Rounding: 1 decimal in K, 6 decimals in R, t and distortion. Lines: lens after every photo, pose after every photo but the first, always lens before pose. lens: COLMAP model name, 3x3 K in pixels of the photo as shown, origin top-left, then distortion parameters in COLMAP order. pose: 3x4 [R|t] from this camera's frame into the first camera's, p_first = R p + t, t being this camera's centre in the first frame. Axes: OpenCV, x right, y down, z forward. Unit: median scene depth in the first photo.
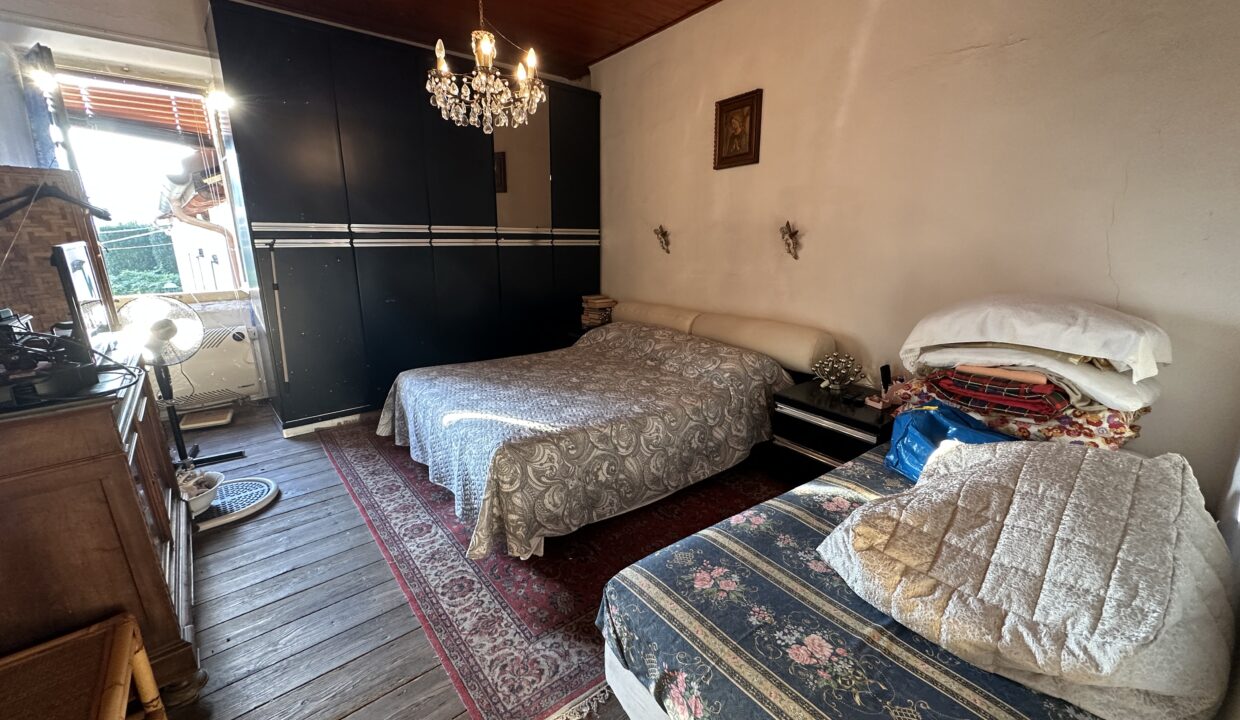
lens RADIAL K [[490.3, 0, 618.5], [0, 490.3, 359.2], [0, 0, 1]] dist [-0.002449, 0.000324]
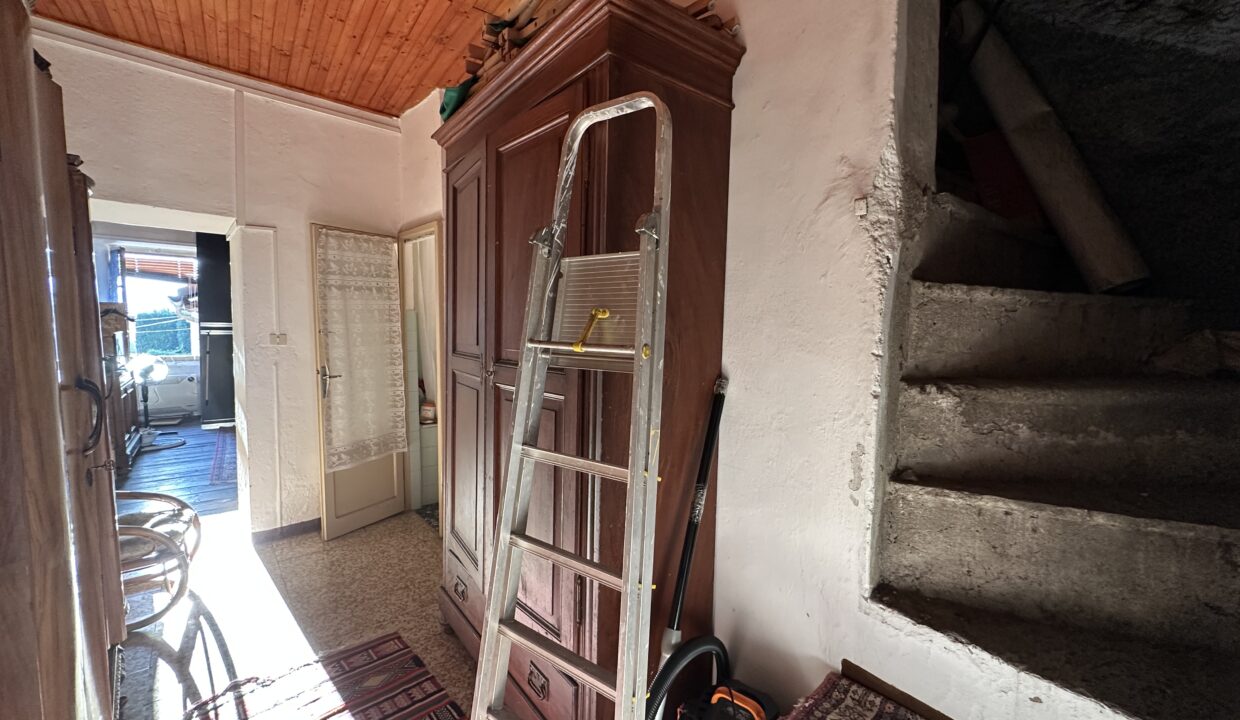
lens RADIAL K [[490.3, 0, 611.3], [0, 490.3, 361.6], [0, 0, 1]] dist [-0.002449, 0.000324]
pose [[0.999341, 0.018577, -0.031186, 1.498299], [-0.023758, 0.984285, -0.174982, 0.295128], [0.027445, 0.175608, 0.984078, -1.375504]]
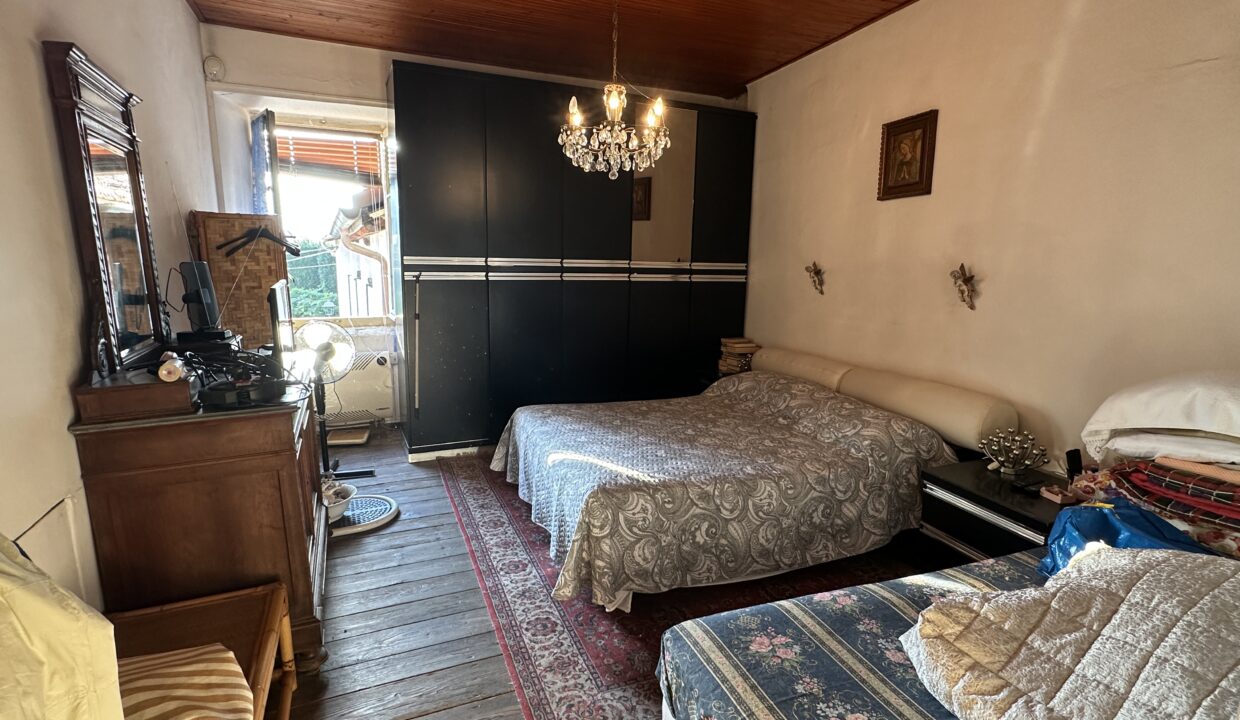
lens RADIAL K [[602.6, 0, 620.0], [0, 602.6, 362.8], [0, 0, 1]] dist [0.000479, -0.000398]
pose [[0.958433, 0.062395, -0.278410, 0.115122], [-0.083600, 0.994381, -0.064942, -0.002154], [0.272793, 0.085518, 0.958264, -0.154867]]
